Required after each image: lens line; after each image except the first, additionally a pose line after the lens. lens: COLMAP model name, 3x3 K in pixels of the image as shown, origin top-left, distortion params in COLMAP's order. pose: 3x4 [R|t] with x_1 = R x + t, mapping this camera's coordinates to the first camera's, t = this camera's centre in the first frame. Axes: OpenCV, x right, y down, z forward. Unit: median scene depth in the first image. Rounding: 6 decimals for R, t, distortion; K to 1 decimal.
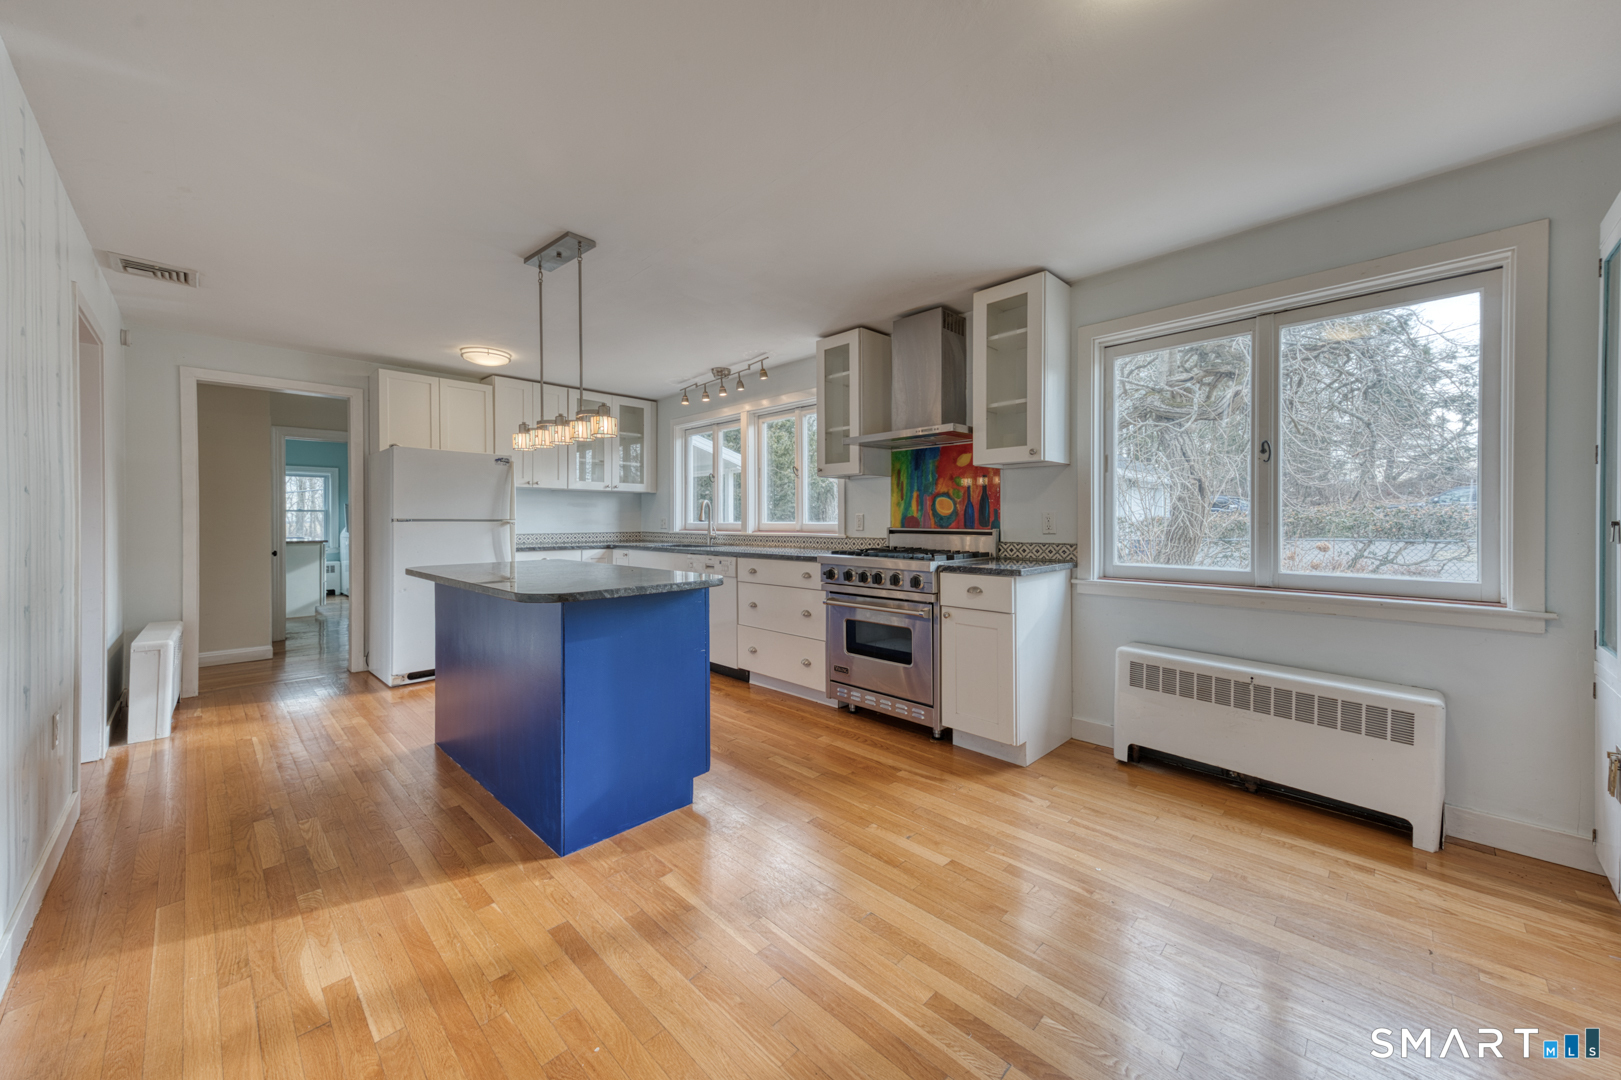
lens RADIAL K [[586.9, 0, 795.5], [0, 586.9, 520.4], [0, 0, 1]] dist [0.020372, -0.001010]
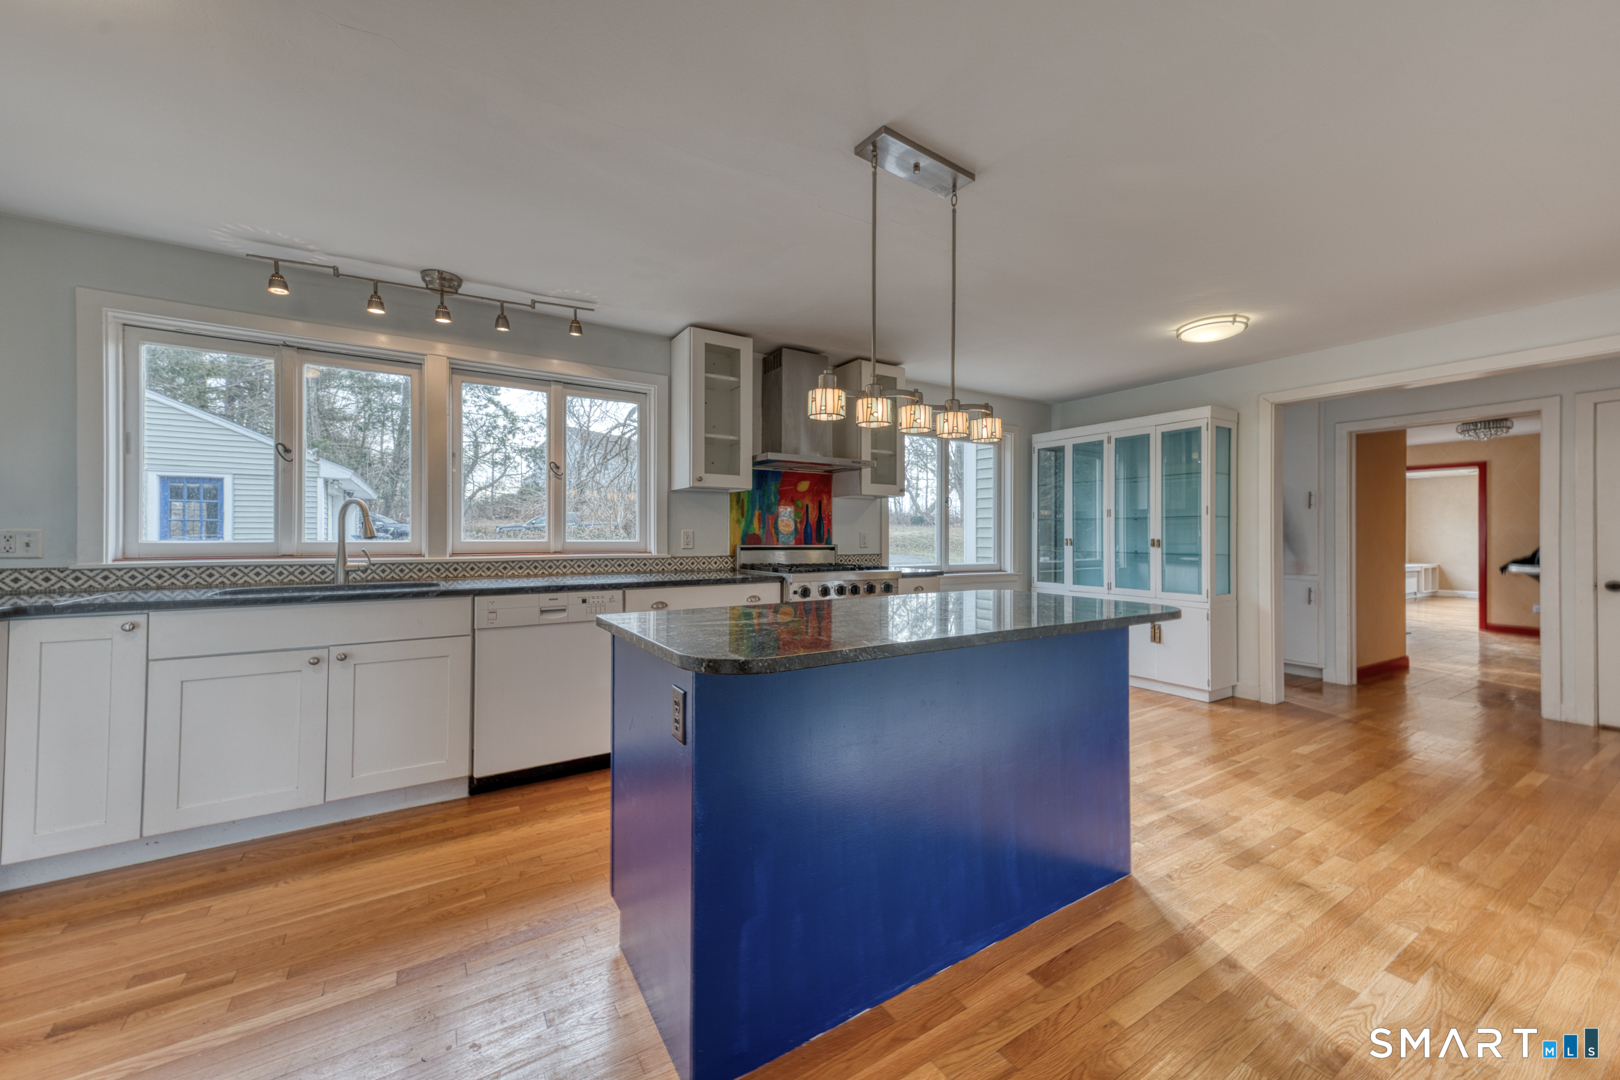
lens RADIAL K [[586.5, 0, 802.4], [0, 586.5, 534.5], [0, 0, 1]] dist [0.020372, -0.001010]
pose [[0.248756, 0.006147, 0.968547, -0.663350], [0.000138, 0.999980, -0.006382, 0.000868], [-0.968566, 0.001721, 0.248750, 0.565299]]
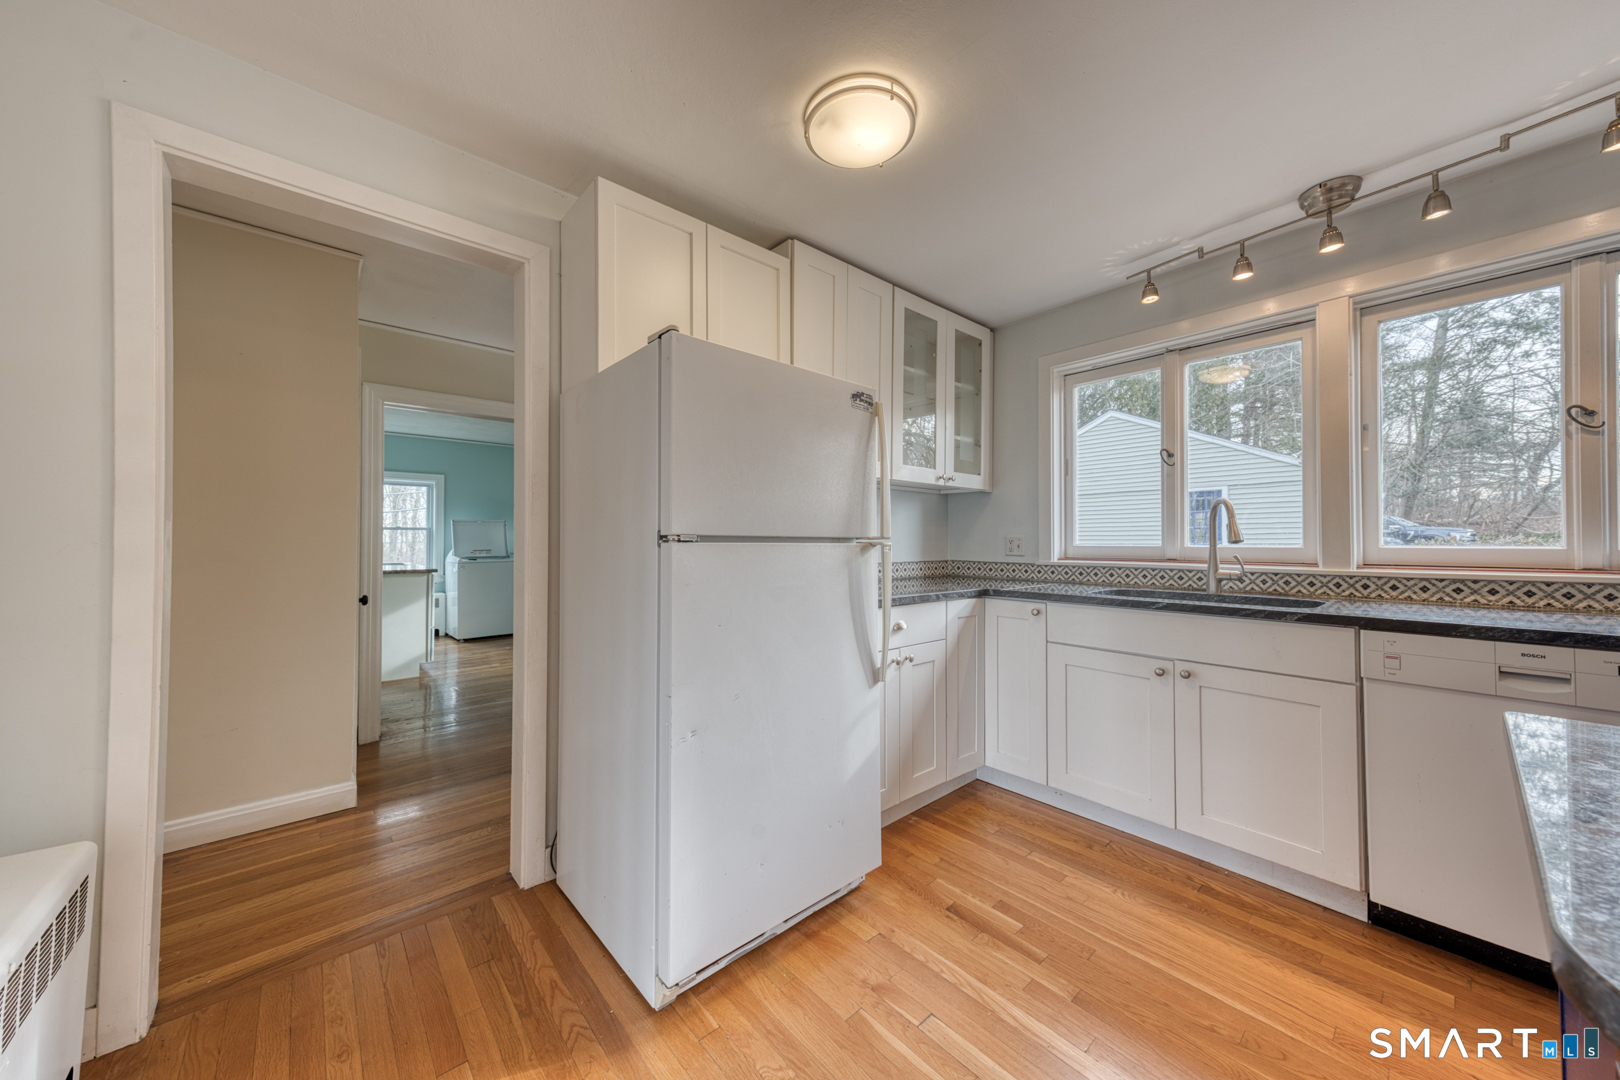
lens RADIAL K [[586.5, 0, 813.4], [0, 586.5, 532.8], [0, 0, 1]] dist [0.020372, -0.001010]
pose [[0.996975, 0.001809, -0.077698, -0.514690], [-0.003044, 0.999871, -0.015784, 0.001651], [0.077659, 0.015973, 0.996852, 0.596745]]
